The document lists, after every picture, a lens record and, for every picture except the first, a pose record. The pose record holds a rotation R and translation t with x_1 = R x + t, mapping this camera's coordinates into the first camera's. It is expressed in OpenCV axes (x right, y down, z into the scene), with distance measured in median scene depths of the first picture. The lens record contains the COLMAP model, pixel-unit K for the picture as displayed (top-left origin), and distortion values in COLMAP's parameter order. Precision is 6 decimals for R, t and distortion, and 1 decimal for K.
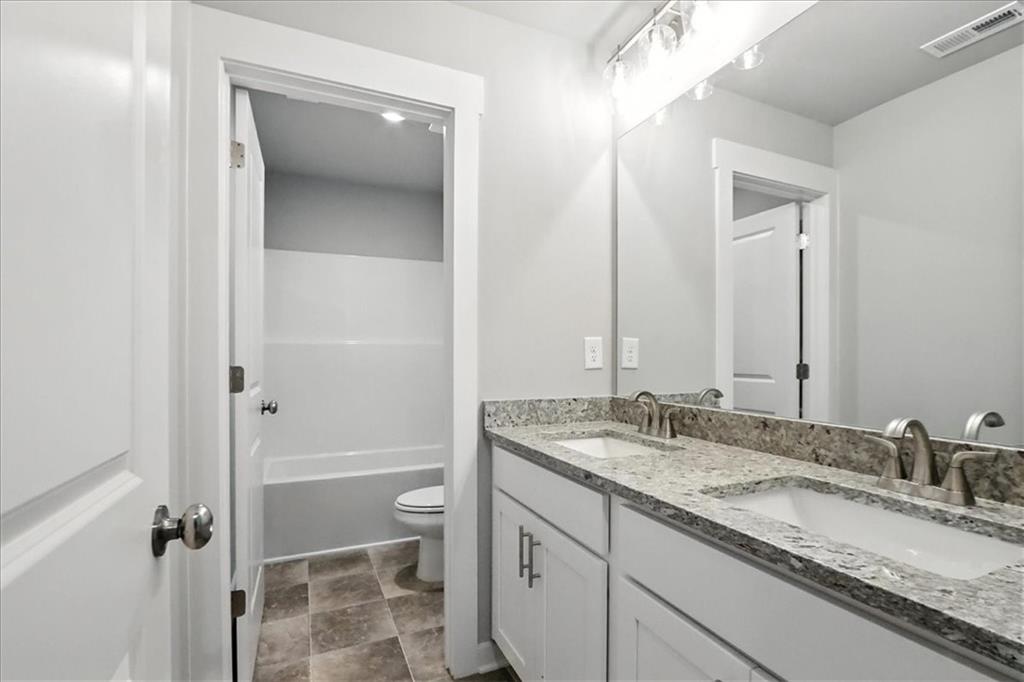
lens RADIAL K [[490.9, 0, 518.2], [0, 490.9, 361.0], [0, 0, 1]] dist [-0.016237, 0.000753]
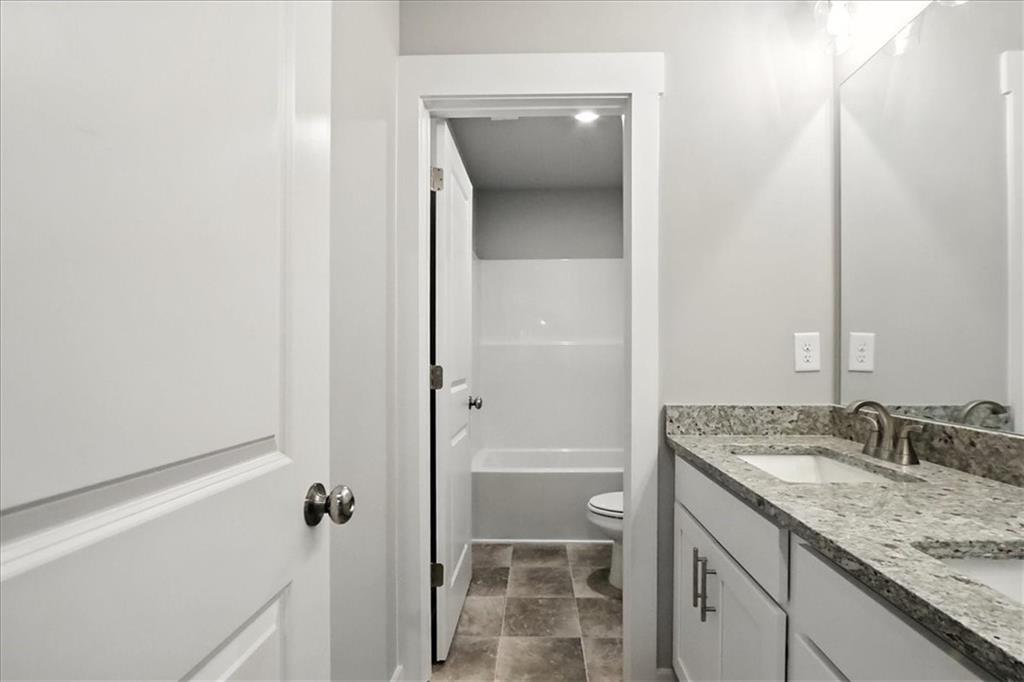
lens RADIAL K [[490.9, 0, 517.4], [0, 490.9, 360.9], [0, 0, 1]] dist [-0.016237, 0.000753]
pose [[0.895609, 0.001675, -0.444838, 0.092556], [-0.001761, 0.999998, 0.000221, -0.000619], [0.444838, 0.000585, 0.895611, 0.059124]]
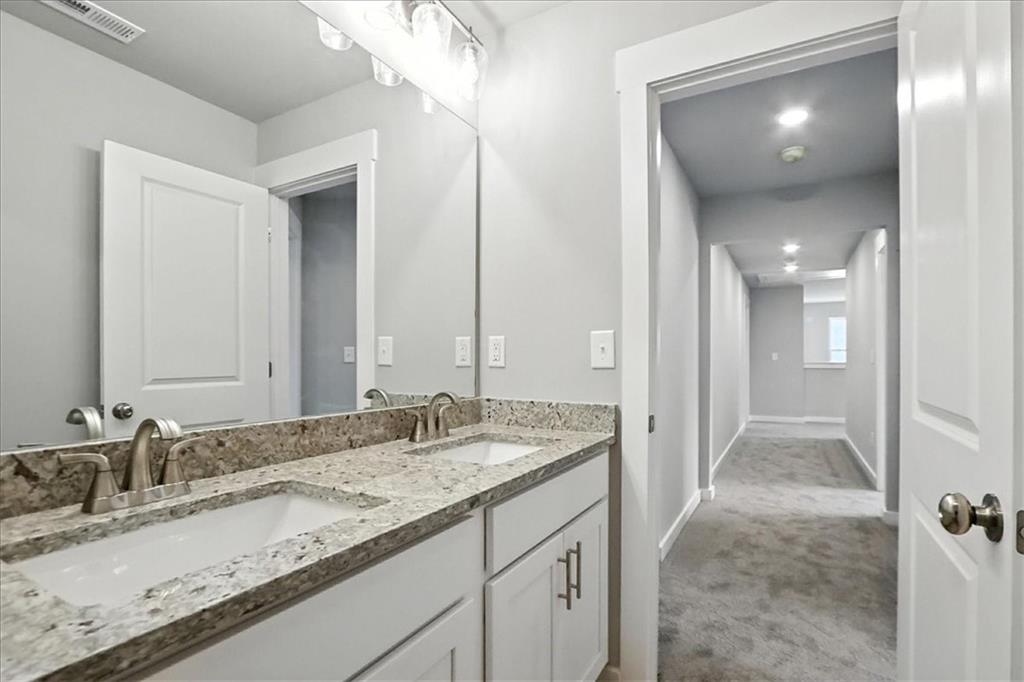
lens RADIAL K [[490.9, 0, 526.7], [0, 490.9, 352.7], [0, 0, 1]] dist [-0.016237, 0.000753]
pose [[-0.623683, 0.003492, 0.781670, -0.350683], [-0.001607, 0.999982, -0.005749, -0.004623], [-0.781676, -0.004841, -0.623666, 0.922816]]
